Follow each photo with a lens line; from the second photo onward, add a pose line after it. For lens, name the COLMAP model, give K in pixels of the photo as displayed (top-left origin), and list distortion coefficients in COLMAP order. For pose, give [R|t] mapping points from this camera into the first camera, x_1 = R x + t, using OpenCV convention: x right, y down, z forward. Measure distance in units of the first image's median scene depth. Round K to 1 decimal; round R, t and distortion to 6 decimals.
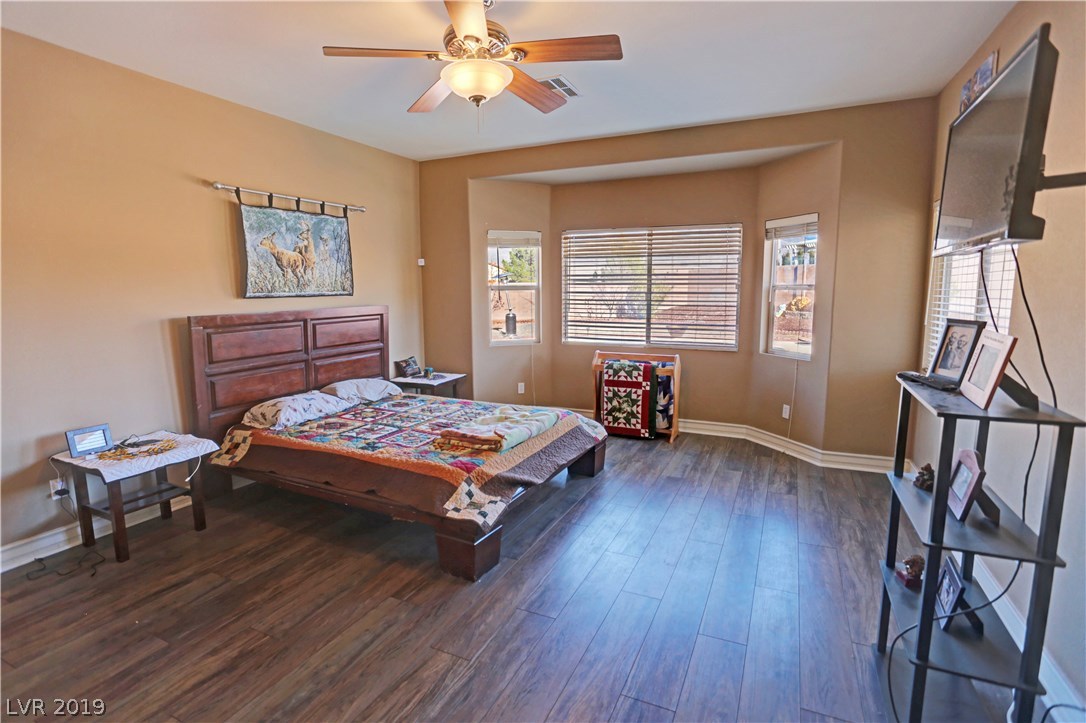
lens RADIAL K [[528.9, 0, 543.0], [0, 528.9, 361.5], [0, 0, 1]] dist [-0.065264, 0.036677]
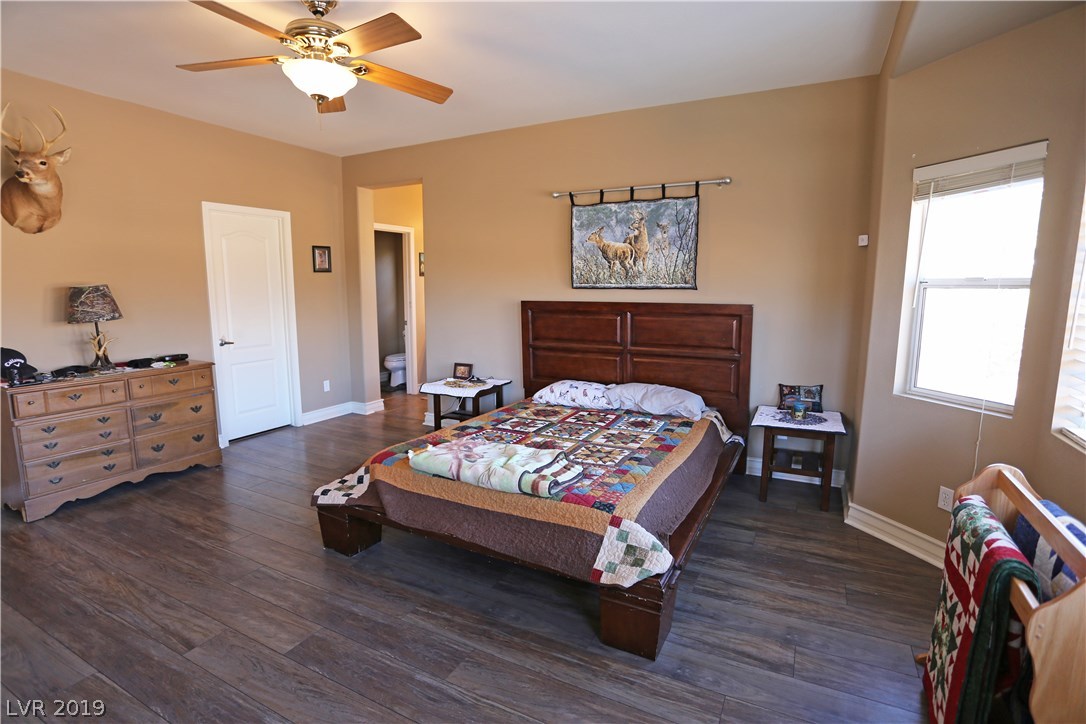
lens RADIAL K [[538.8, 0, 543.0], [0, 538.8, 362.0], [0, 0, 1]] dist [-0.080257, 0.039318]
pose [[-0.047120, 0.149513, -0.987636, 0.544982], [-0.138743, 0.978171, 0.154699, -0.120449], [0.989207, 0.144317, -0.025348, 0.866551]]
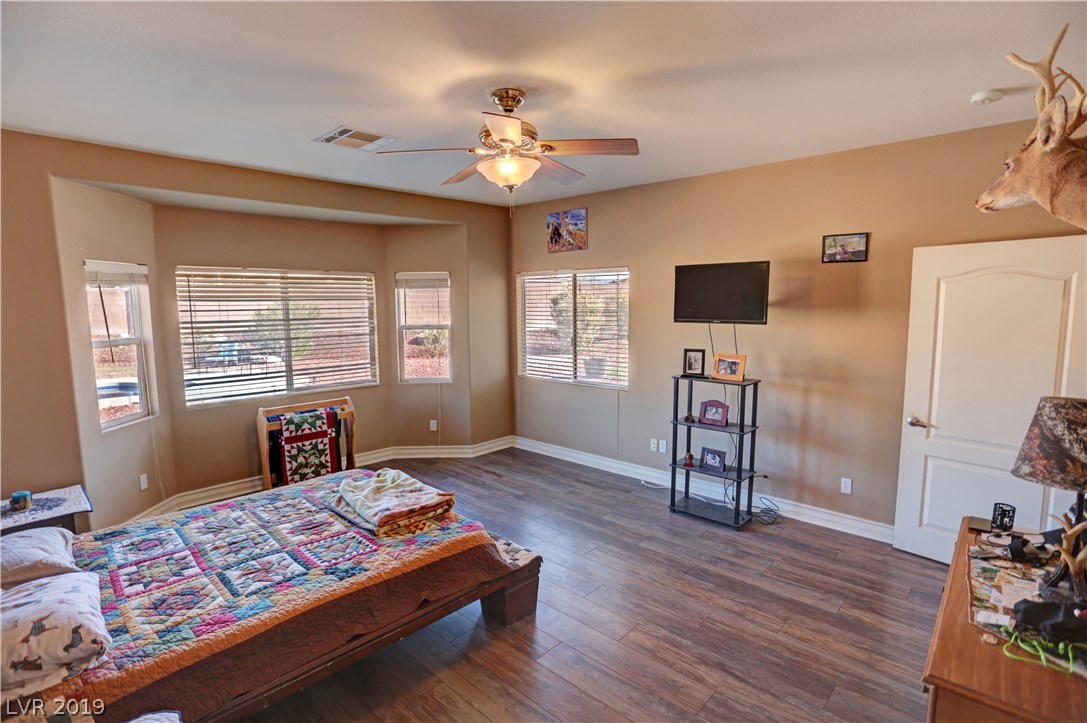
lens RADIAL K [[525.7, 0, 523.4], [0, 525.7, 365.8], [0, 0, 1]] dist [0.000011, 0.000154]
pose [[0.350476, -0.109230, 0.930180, -0.677892], [0.138274, 0.988327, 0.063958, -0.106067], [-0.926308, 0.106204, 0.361489, 0.342763]]
